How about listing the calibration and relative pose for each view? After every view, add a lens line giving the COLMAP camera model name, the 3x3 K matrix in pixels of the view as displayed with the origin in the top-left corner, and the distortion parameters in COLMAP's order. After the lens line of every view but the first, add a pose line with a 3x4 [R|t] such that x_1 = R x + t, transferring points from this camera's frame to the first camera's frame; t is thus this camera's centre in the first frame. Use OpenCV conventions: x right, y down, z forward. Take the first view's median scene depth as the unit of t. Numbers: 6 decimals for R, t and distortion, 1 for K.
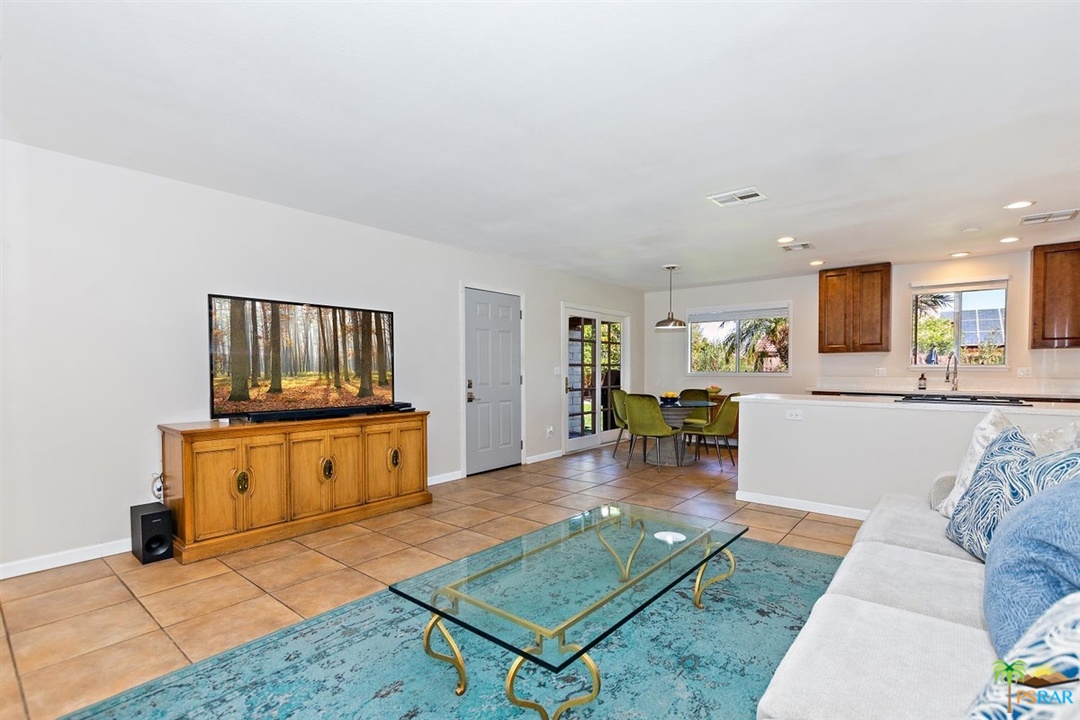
lens RADIAL K [[505.2, 0, 535.8], [0, 505.2, 367.9], [0, 0, 1]] dist [-0.007129, -0.000431]
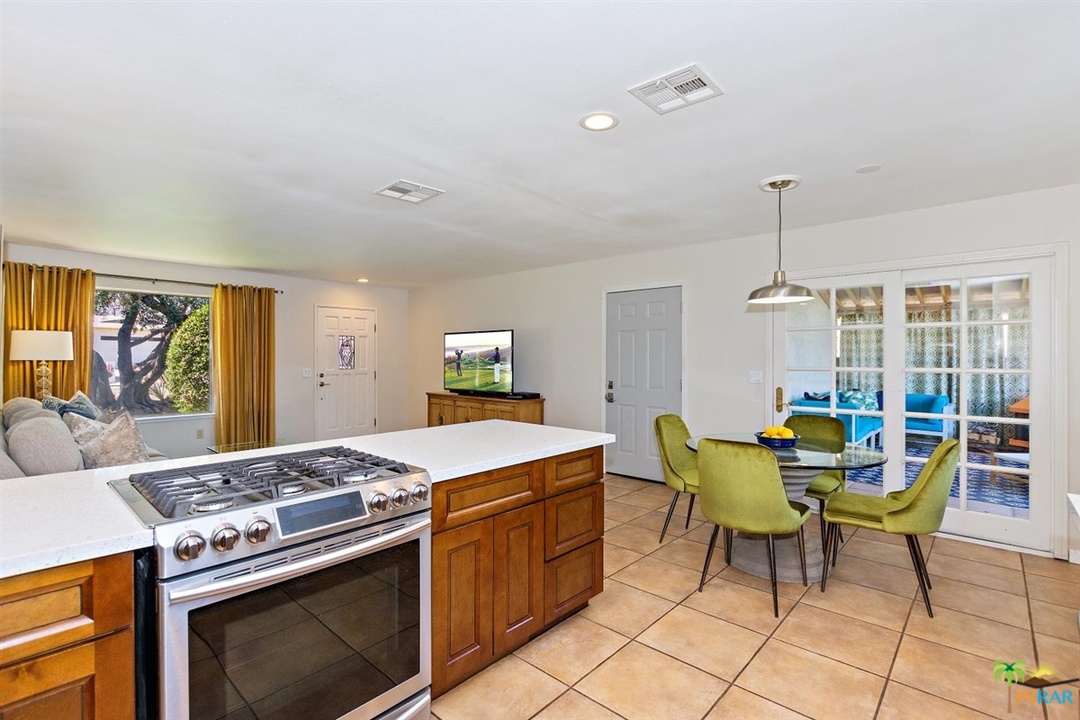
lens RADIAL K [[495.8, 0, 534.8], [0, 495.8, 359.4], [0, 0, 1]] dist [-0.005970, 0.000075]
pose [[-0.048265, 0.004162, -0.998826, 0.898496], [-0.002672, 0.999987, 0.004296, -0.025293], [0.998831, 0.002876, -0.048253, 0.894843]]
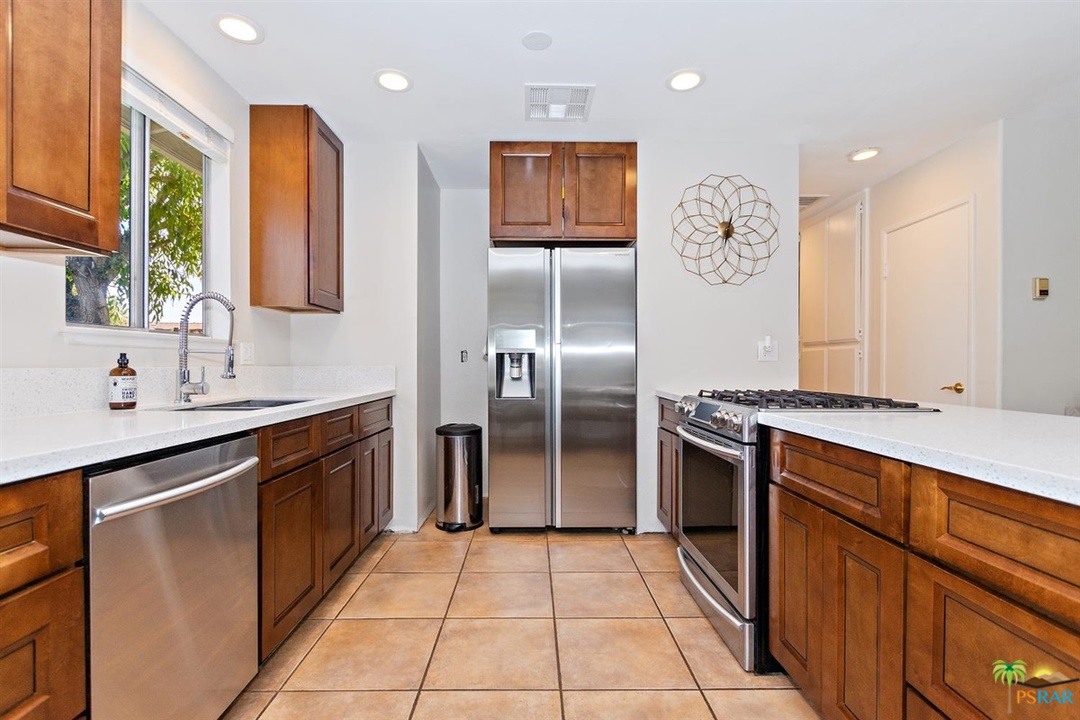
lens RADIAL K [[495.0, 0, 539.3], [0, 495.0, 365.7], [0, 0, 1]] dist [-0.002542, 0.000036]
pose [[-0.656232, -0.005627, 0.754538, 0.445828], [-0.001318, 0.999979, 0.006312, 0.017572], [-0.754558, 0.003148, -0.656226, 1.117818]]
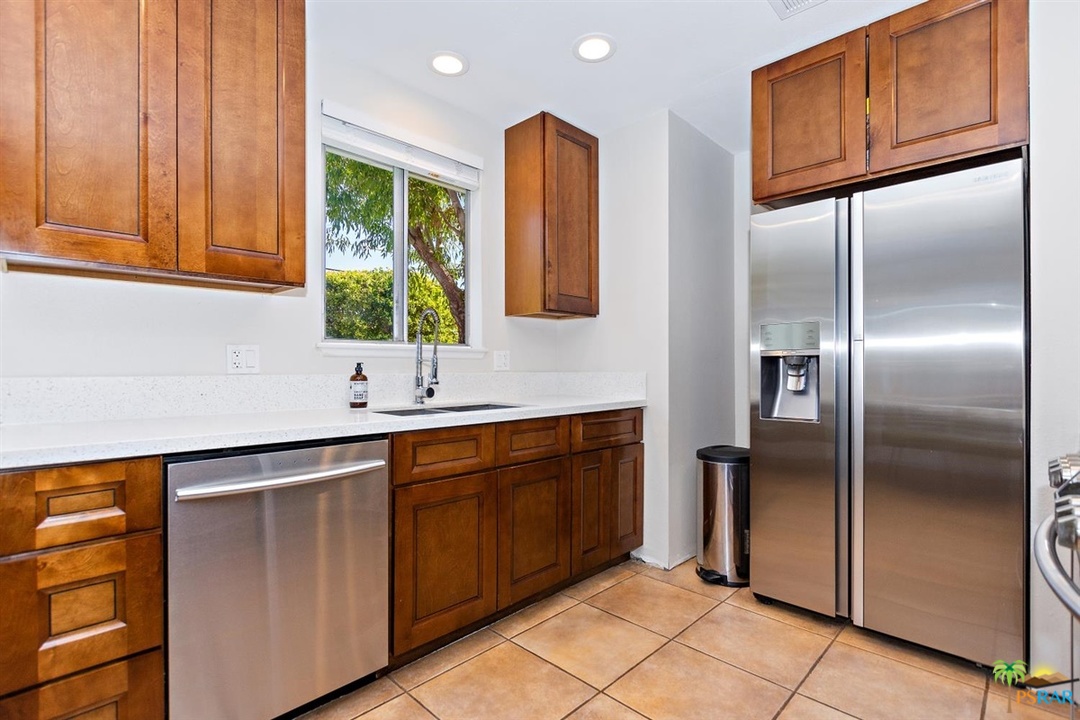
lens RADIAL K [[505.2, 0, 535.8], [0, 505.2, 367.9], [0, 0, 1]] dist [-0.007129, -0.000431]
pose [[0.081238, -0.005069, 0.996682, 0.469063], [0.000801, 0.999987, 0.005021, 0.014120], [-0.996694, 0.000390, 0.081241, 0.939522]]
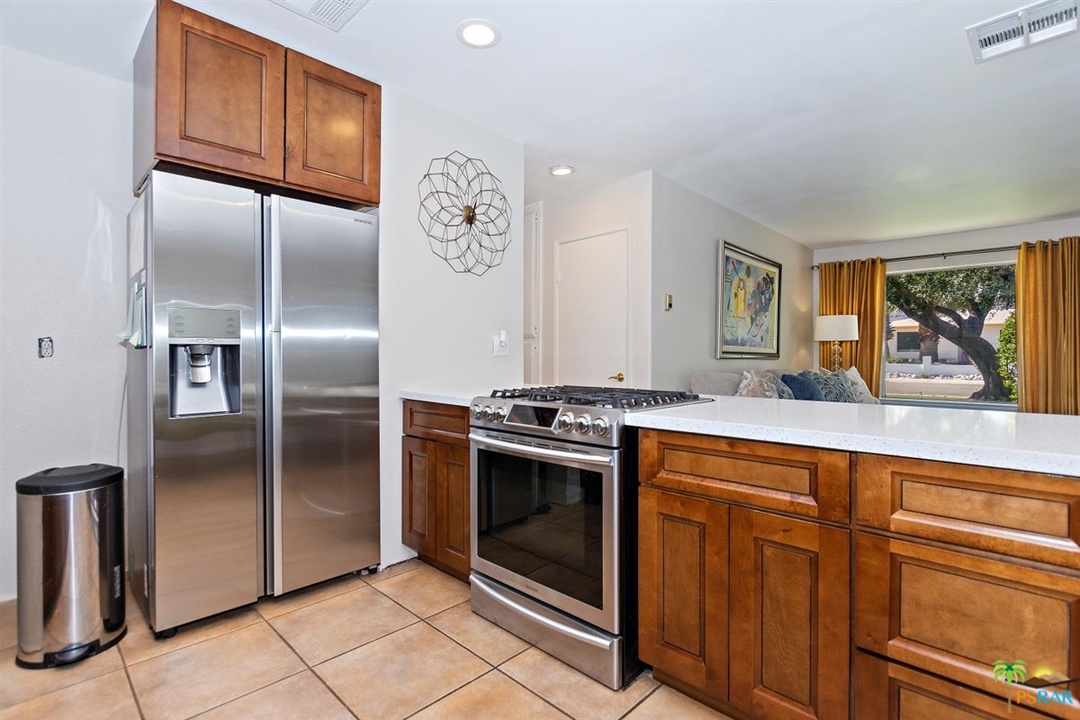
lens RADIAL K [[509.8, 0, 535.1], [0, 509.8, 356.0], [0, 0, 1]] dist [-0.003144, -0.000923]
pose [[-0.996662, -0.002398, 0.081600, 0.618141], [-0.002110, 0.999991, 0.003614, 0.013329], [-0.081608, 0.003429, -0.996659, 1.118432]]
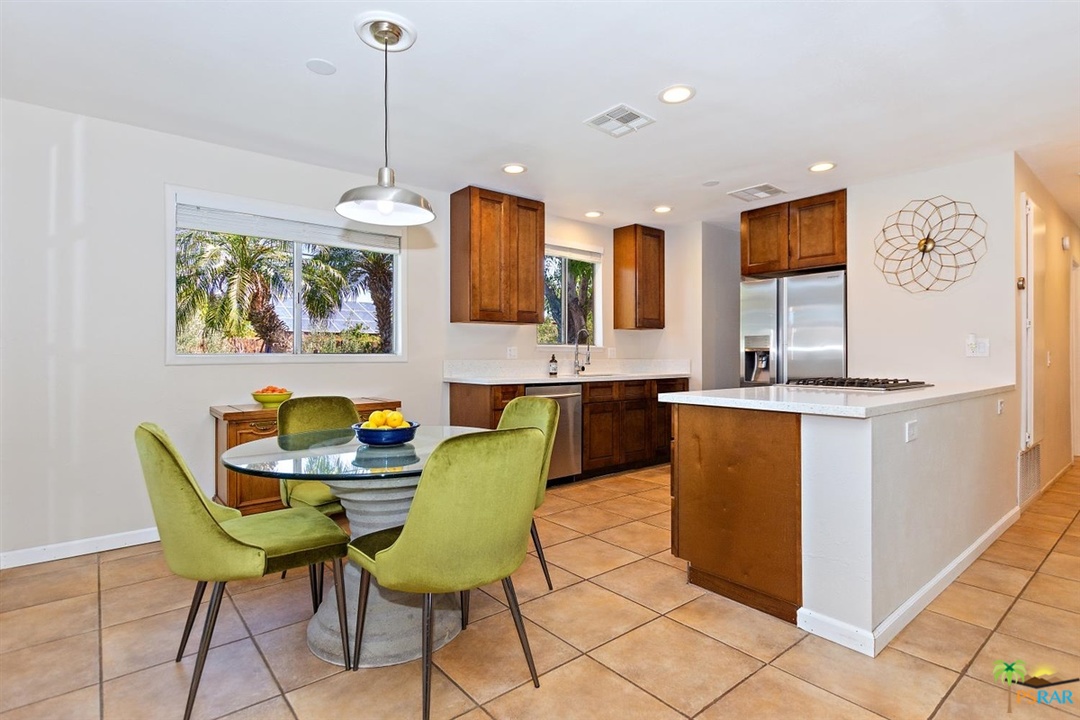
lens RADIAL K [[538.9, 0, 540.0], [0, 538.9, 360.0], [0, 0, 1]] dist [-0.001640, 0.000050]
pose [[0.182446, -0.009759, 0.983167, -0.067994], [0.000752, 0.999952, 0.009786, 0.012198], [-0.983216, -0.001046, 0.182445, 0.963624]]
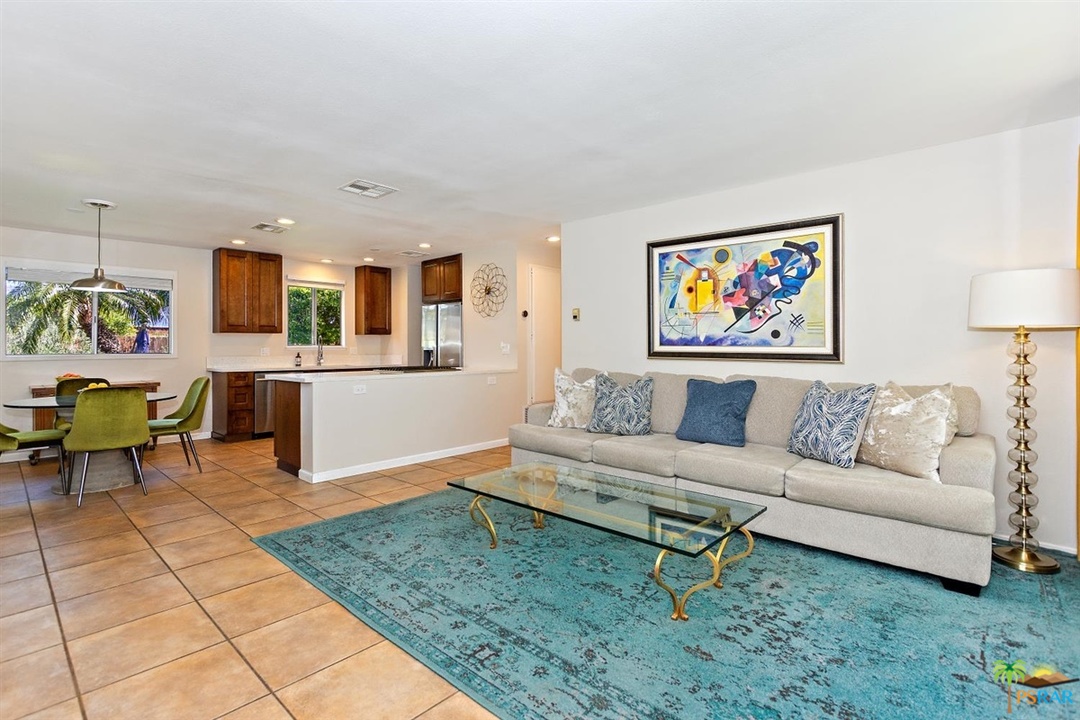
lens RADIAL K [[508.2, 0, 528.9], [0, 508.2, 345.8], [0, 0, 1]] dist [-0.005624, -0.000301]
pose [[0.055353, 0.000876, 0.998466, -0.452696], [0.004256, 0.999990, -0.001114, -0.001493], [-0.998458, 0.004311, 0.055349, 0.427397]]
